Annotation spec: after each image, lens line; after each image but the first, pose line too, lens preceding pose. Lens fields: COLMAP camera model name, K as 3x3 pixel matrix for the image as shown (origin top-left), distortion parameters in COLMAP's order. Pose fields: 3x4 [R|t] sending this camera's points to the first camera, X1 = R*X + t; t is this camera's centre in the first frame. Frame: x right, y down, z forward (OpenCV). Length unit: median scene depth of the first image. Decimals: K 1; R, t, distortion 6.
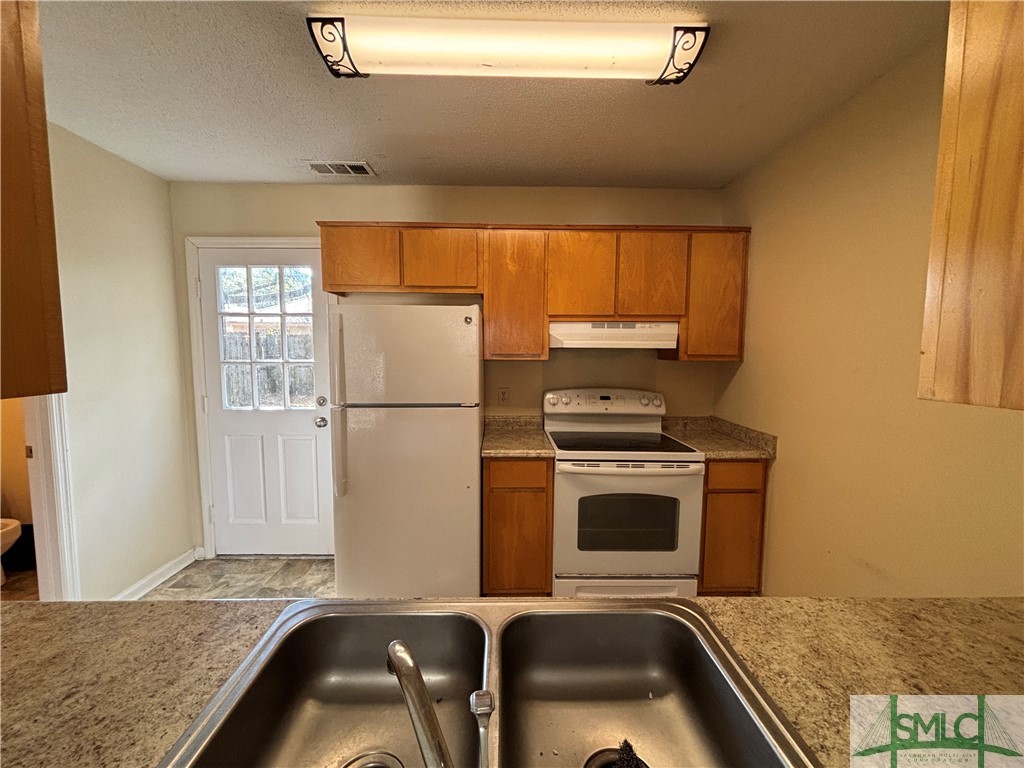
lens RADIAL K [[411.9, 0, 506.1], [0, 411.9, 384.8], [0, 0, 1]] dist [-0.000640, -0.001119]
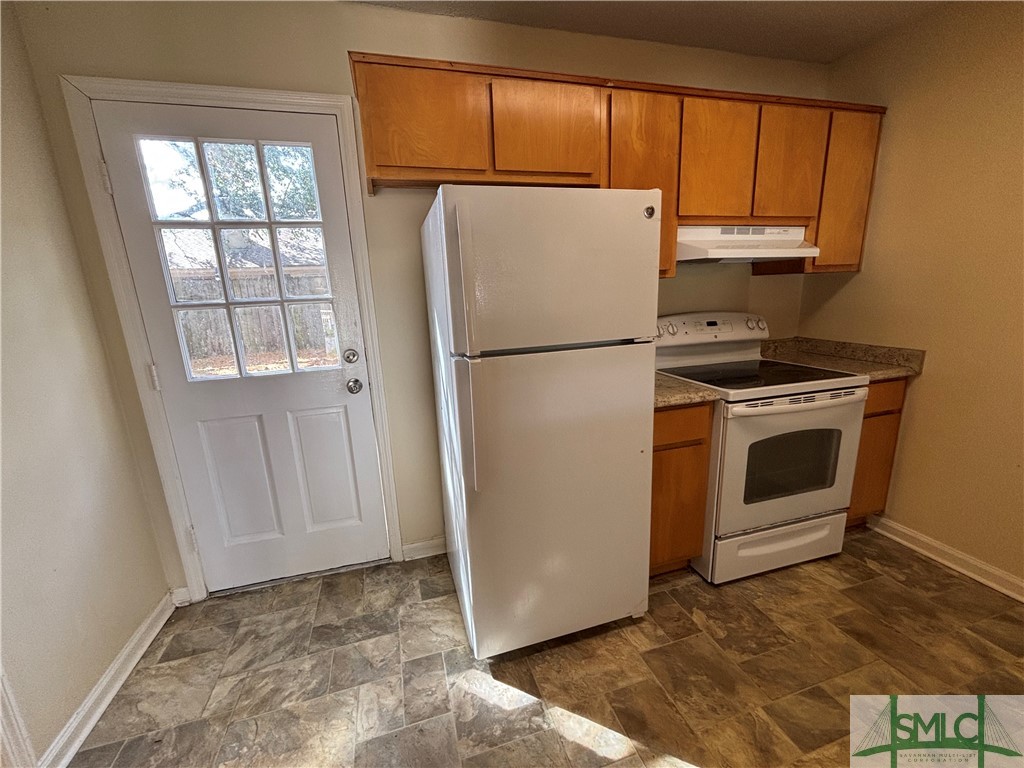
lens RADIAL K [[411.9, 0, 502.9], [0, 411.9, 385.4], [0, 0, 1]] dist [-0.000640, -0.001119]
pose [[0.965968, -0.100744, 0.238235, -0.421040], [0.066770, 0.986936, 0.146623, 0.005228], [-0.249894, -0.125726, 0.960076, 0.308948]]
